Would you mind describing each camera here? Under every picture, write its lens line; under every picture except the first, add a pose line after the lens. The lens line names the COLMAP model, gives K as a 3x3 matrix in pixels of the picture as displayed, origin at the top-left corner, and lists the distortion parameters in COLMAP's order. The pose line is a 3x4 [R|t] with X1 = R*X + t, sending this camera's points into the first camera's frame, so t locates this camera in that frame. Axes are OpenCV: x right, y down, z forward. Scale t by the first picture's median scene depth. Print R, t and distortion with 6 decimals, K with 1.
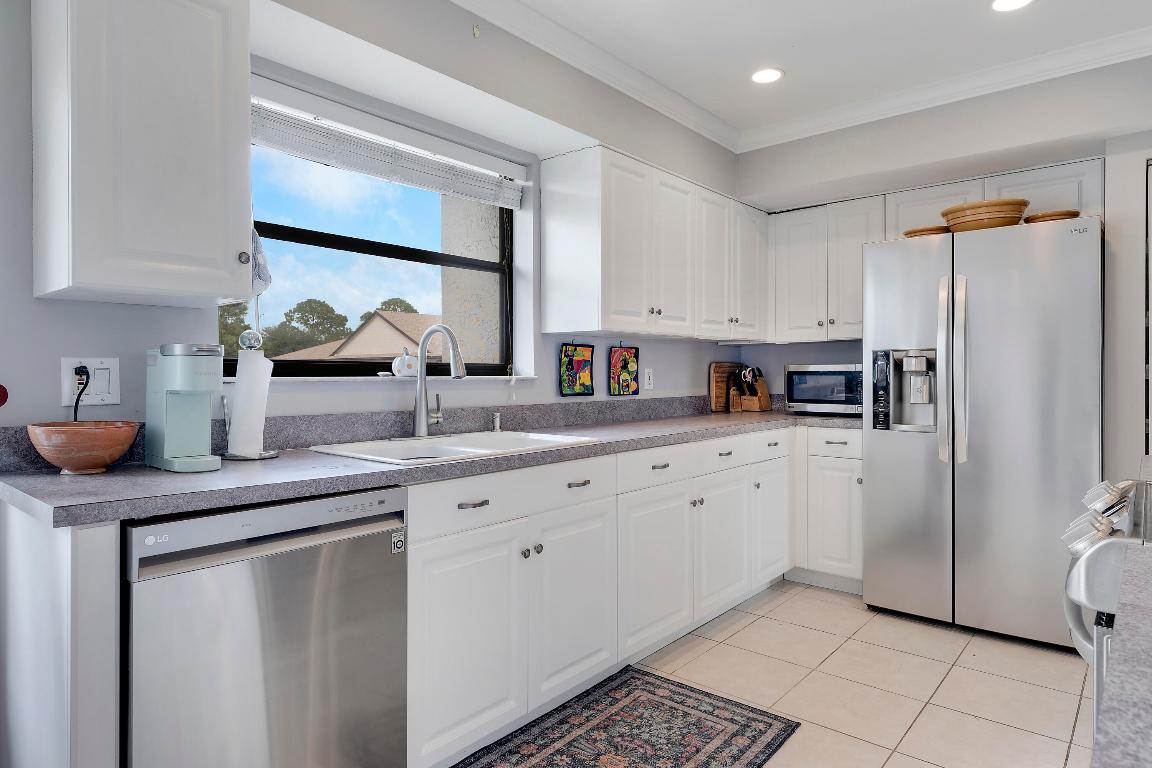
lens RADIAL K [[687.2, 0, 574.6], [0, 687.2, 377.7], [0, 0, 1]] dist [0.005773, 0.000192]
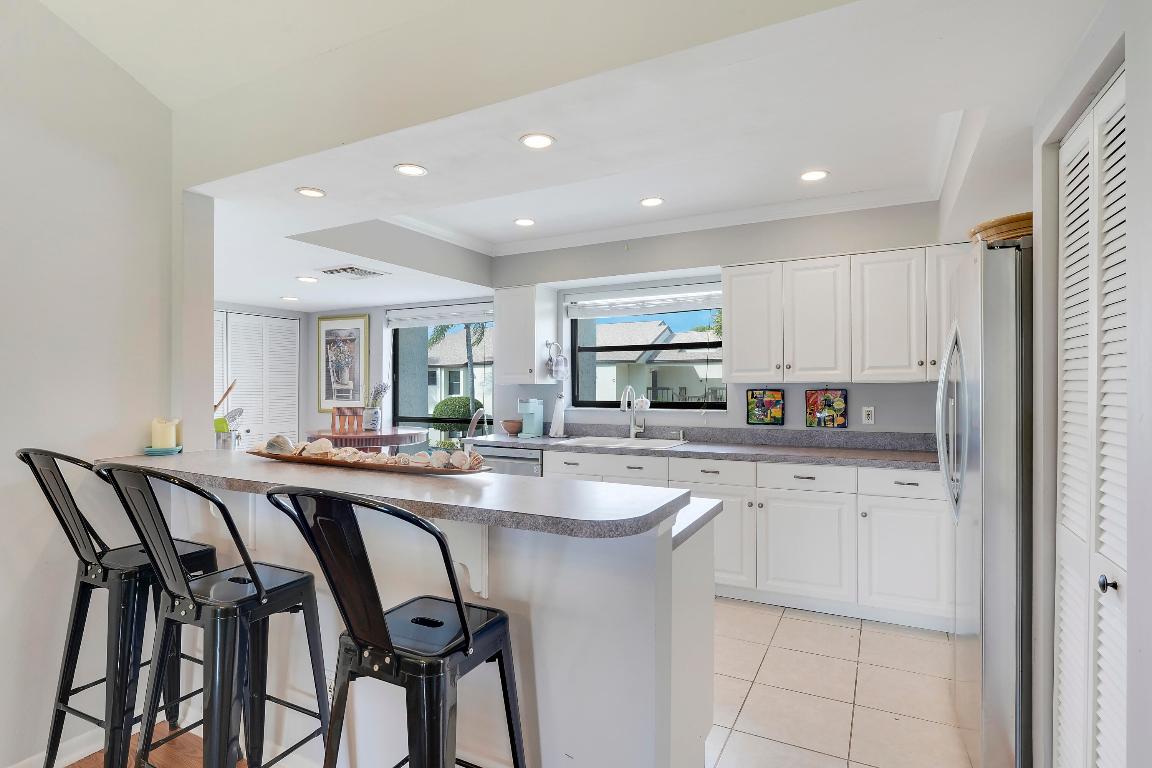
lens RADIAL K [[572.2, 0, 575.9], [0, 572.2, 381.6], [0, 0, 1]] dist [-0.000908, -0.000097]
pose [[0.218013, -0.009496, -0.975900, 1.161508], [0.000173, 0.999953, -0.009691, -0.056547], [0.975946, 0.001944, 0.218004, 0.353017]]
